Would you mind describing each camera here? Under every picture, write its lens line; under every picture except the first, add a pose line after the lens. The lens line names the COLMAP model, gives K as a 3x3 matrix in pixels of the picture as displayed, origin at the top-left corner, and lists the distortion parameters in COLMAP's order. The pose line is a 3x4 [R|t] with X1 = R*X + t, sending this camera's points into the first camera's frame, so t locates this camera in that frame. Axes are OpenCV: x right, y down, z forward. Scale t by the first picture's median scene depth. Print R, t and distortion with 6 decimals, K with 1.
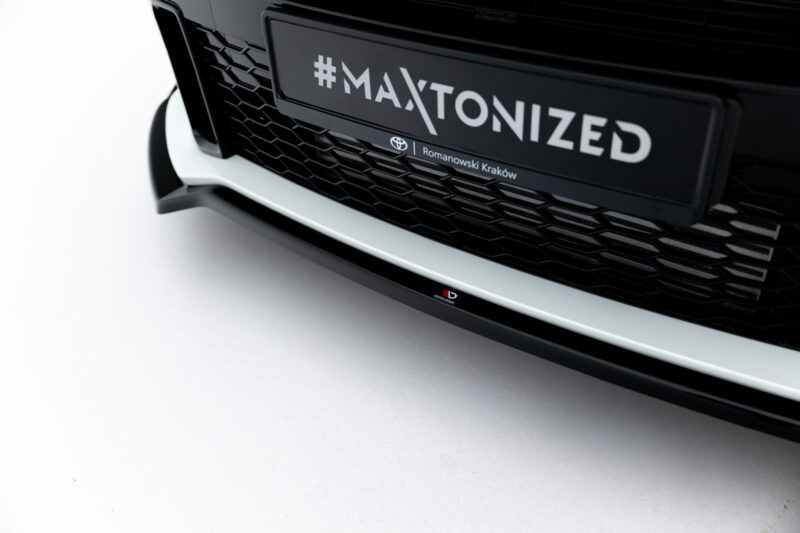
lens RADIAL K [[732.6, 0, 398.7], [0, 732.6, 265.9], [0, 0, 1]] dist [-0.035027, 0.000000]
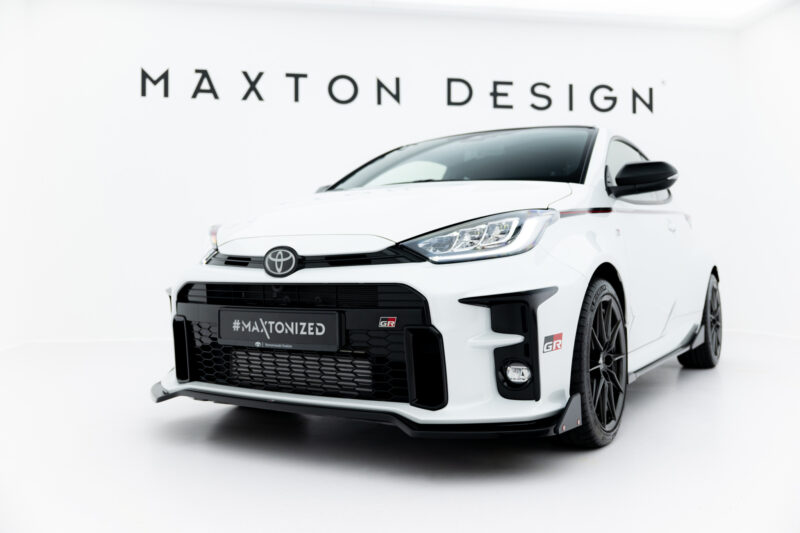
lens RADIAL K [[752.5, 0, 398.5], [0, 752.5, 270.4], [0, 0, 1]] dist [-0.000239, 0.000000]
pose [[0.996193, 0.045234, 0.074525, 0.354094], [0.007655, 0.806164, -0.591643, 1.523736], [-0.086841, 0.589961, 0.802748, -1.842614]]
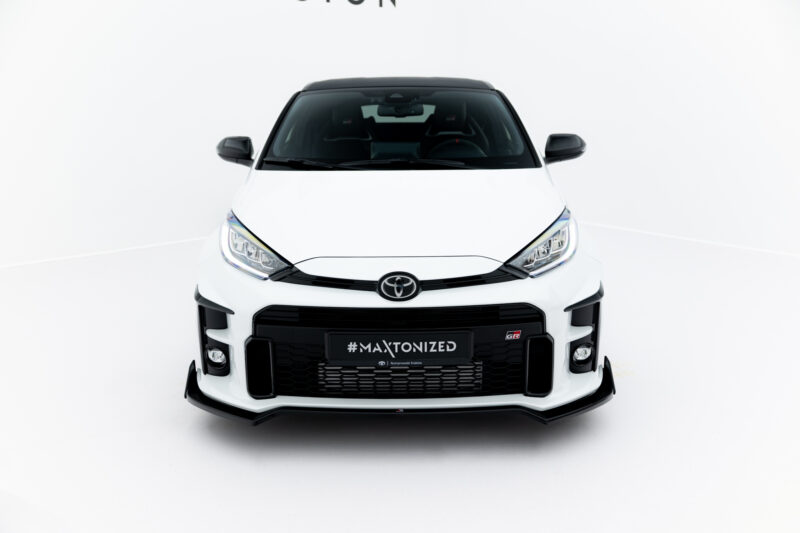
lens RADIAL K [[752.5, 0, 402.1], [0, 752.5, 267.6], [0, 0, 1]] dist [-0.000239, 0.000000]
pose [[0.807328, -0.096569, 0.582147, -1.957120], [0.320246, 0.900306, -0.294774, 0.497522], [-0.495645, 0.424410, 0.757768, -1.888231]]
